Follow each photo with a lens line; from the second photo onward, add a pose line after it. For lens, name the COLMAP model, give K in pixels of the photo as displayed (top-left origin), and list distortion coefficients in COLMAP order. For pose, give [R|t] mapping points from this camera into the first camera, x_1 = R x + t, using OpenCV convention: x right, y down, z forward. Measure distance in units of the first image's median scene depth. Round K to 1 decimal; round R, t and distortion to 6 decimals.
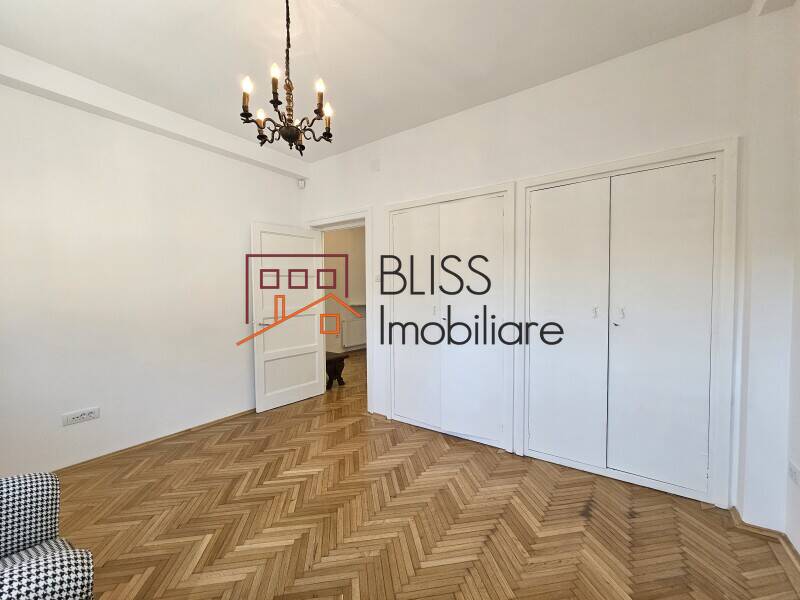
lens RADIAL K [[323.9, 0, 402.7], [0, 323.9, 303.9], [0, 0, 1]] dist [0.001731, -0.000107]
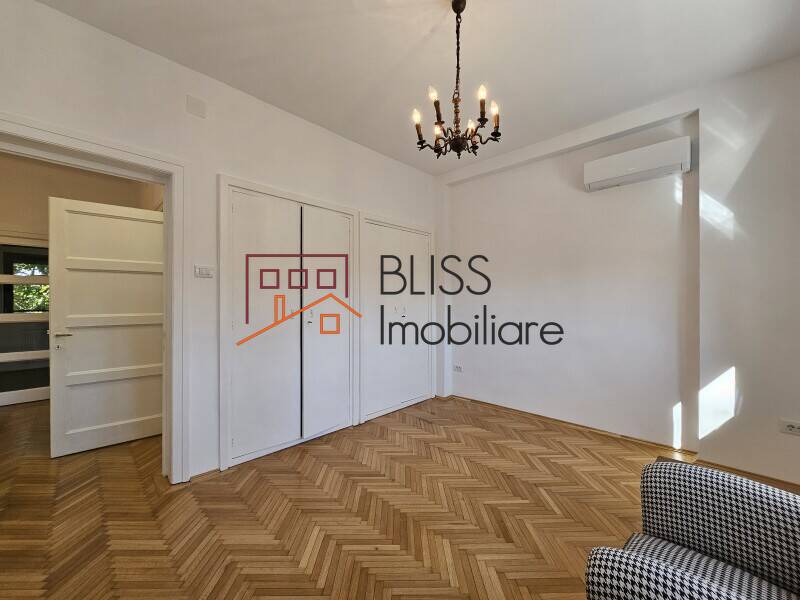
lens RADIAL K [[323.9, 0, 403.0], [0, 323.9, 297.5], [0, 0, 1]] dist [0.001731, -0.000107]
pose [[0.166767, 0.021593, 0.985760, -0.989596], [0.039119, 0.998828, -0.028497, 0.017304], [-0.985220, 0.043315, 0.165727, 0.686196]]
